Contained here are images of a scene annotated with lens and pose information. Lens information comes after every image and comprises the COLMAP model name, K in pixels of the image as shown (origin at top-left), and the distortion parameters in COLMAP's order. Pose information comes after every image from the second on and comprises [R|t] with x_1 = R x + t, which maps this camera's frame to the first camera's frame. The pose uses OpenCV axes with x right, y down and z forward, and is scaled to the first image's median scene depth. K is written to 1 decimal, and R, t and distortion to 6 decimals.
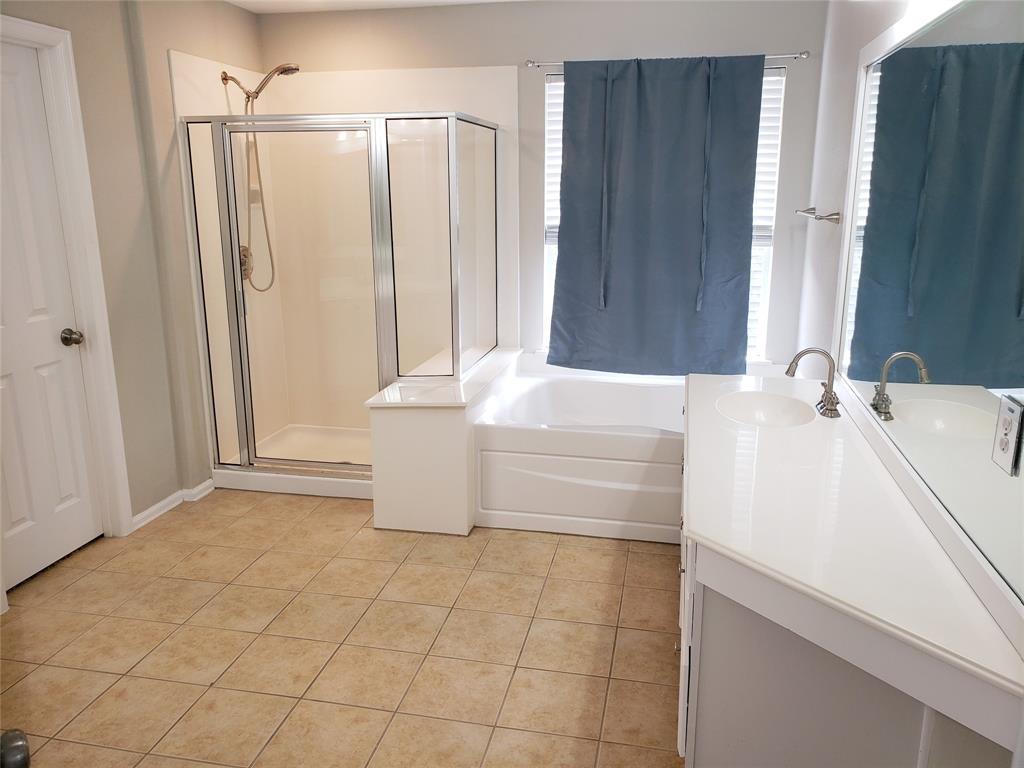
lens RADIAL K [[785.0, 0, 512.0], [0, 785.0, 384.0], [0, 0, 1]] dist [0.002405, -0.001263]
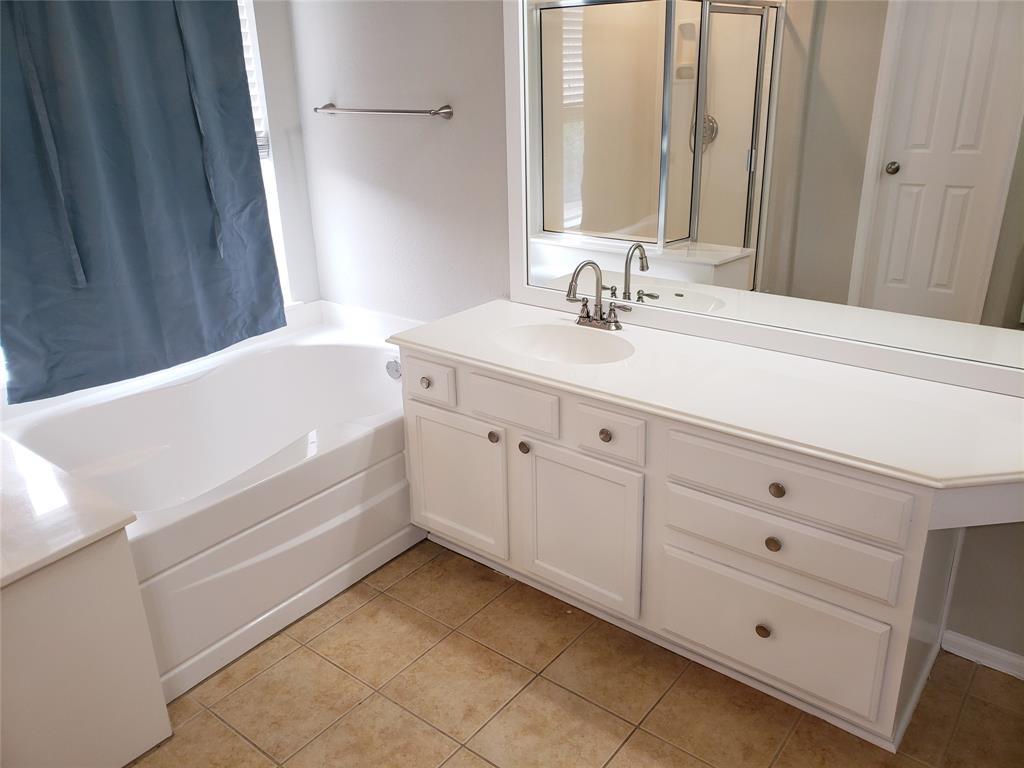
lens RADIAL K [[788.1, 0, 512.0], [0, 788.1, 384.0], [0, 0, 1]] dist [0.006447, 0.006622]
pose [[0.437599, -0.330999, 0.836031, -0.338568], [0.236770, 0.939384, 0.247988, -0.119676], [-0.867437, 0.089428, 0.489444, 0.503885]]
